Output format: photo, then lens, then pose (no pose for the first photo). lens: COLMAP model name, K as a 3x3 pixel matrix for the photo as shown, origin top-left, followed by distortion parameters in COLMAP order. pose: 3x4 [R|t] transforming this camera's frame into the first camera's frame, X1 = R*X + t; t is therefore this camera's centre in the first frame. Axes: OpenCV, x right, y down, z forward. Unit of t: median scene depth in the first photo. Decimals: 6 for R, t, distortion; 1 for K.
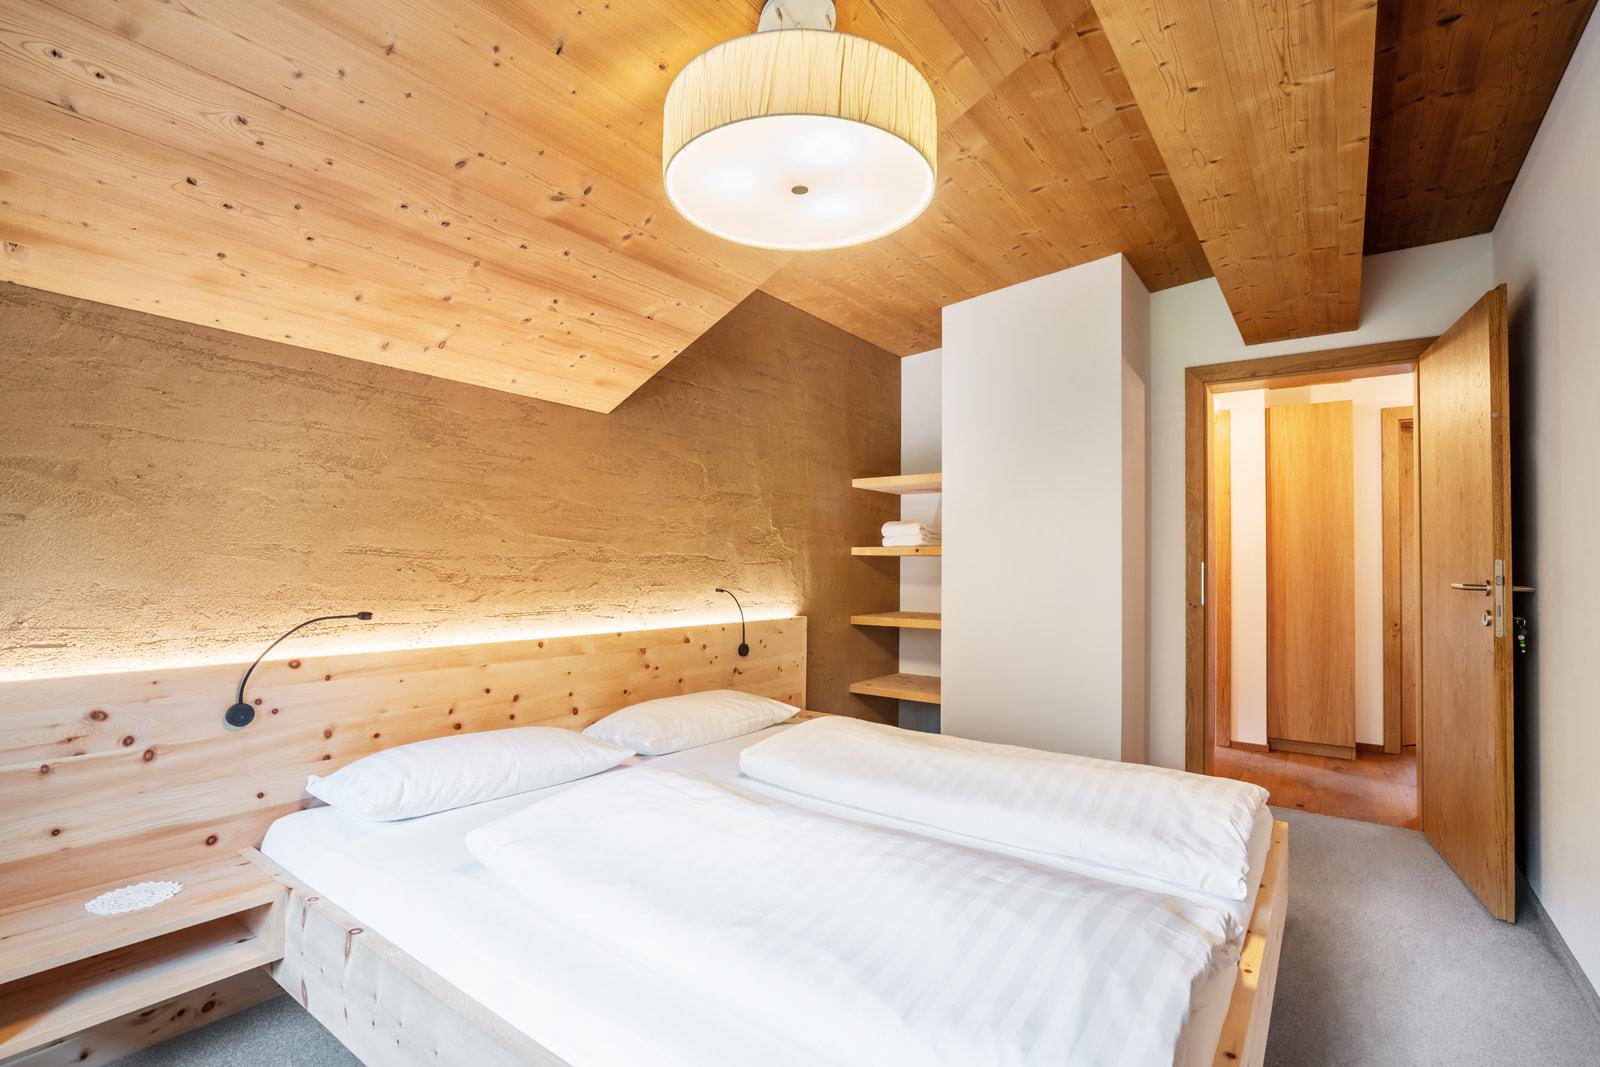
lens RADIAL K [[735.1, 0, 802.2], [0, 735.1, 546.3], [0, 0, 1]] dist [-0.001539, -0.000030]
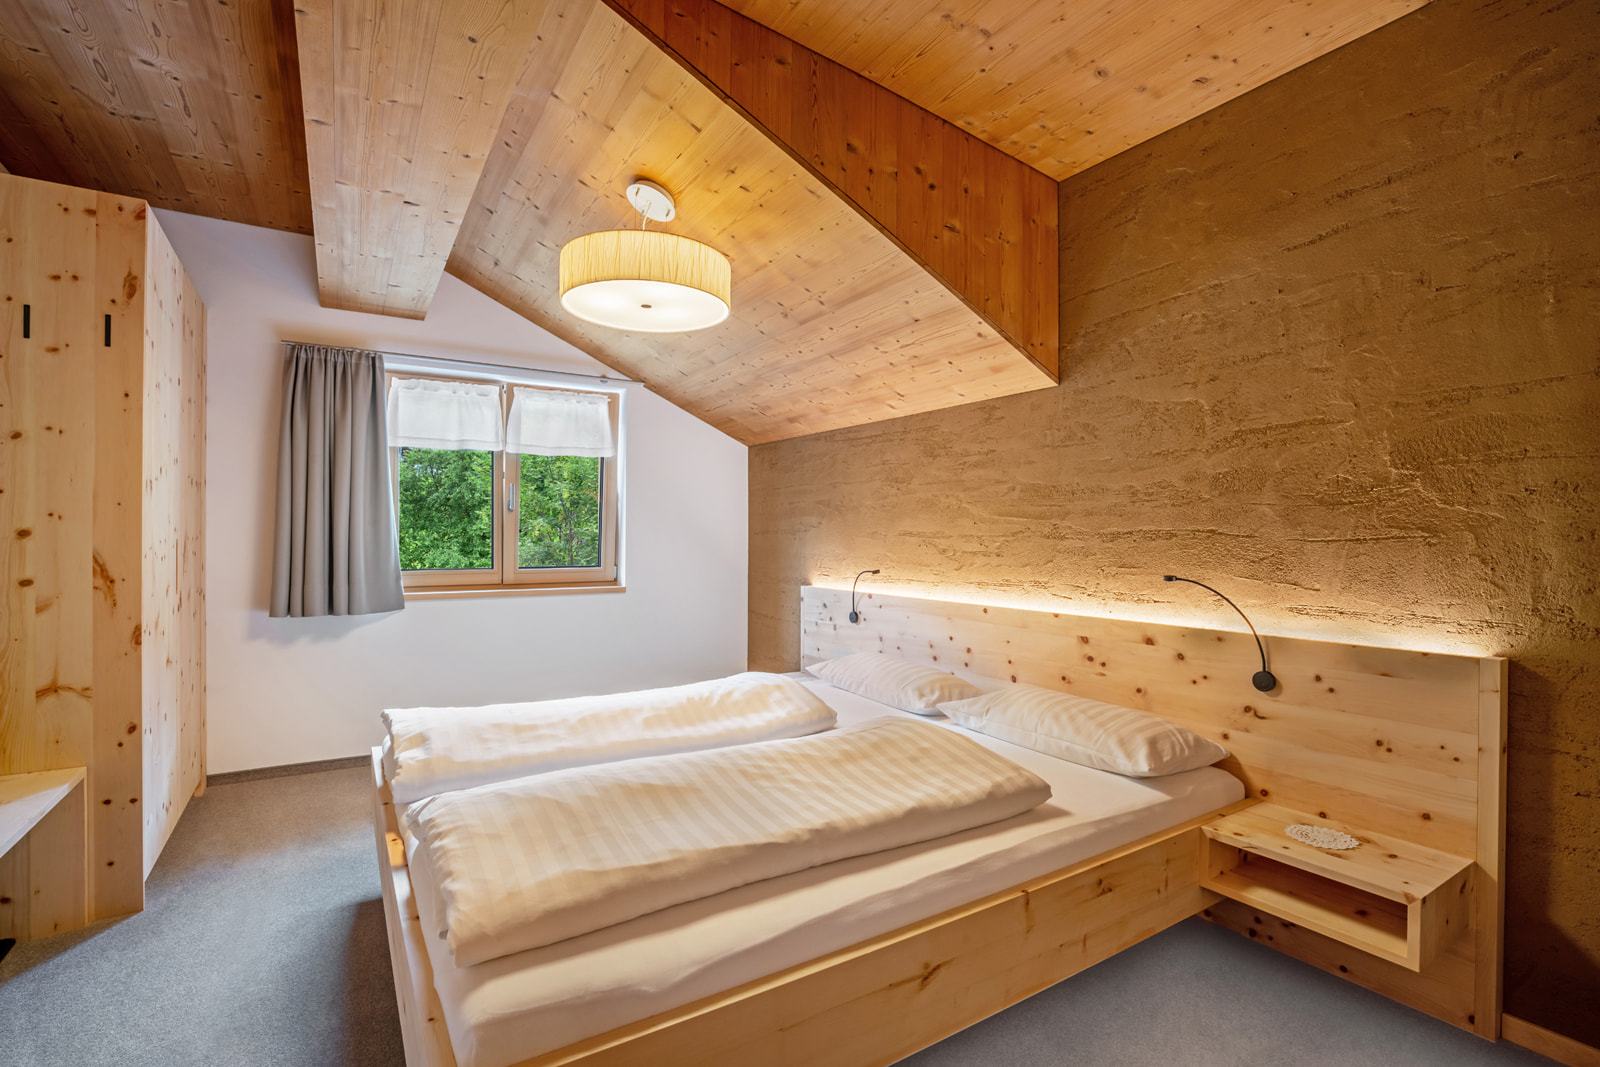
lens RADIAL K [[735.1, 0, 799.1], [0, 735.1, 536.4], [0, 0, 1]] dist [-0.001539, -0.000030]
pose [[-0.346150, -0.012676, -0.938093, 0.768102], [0.017409, 0.999650, -0.019931, 0.031479], [0.938018, -0.023231, -0.345808, 1.032095]]
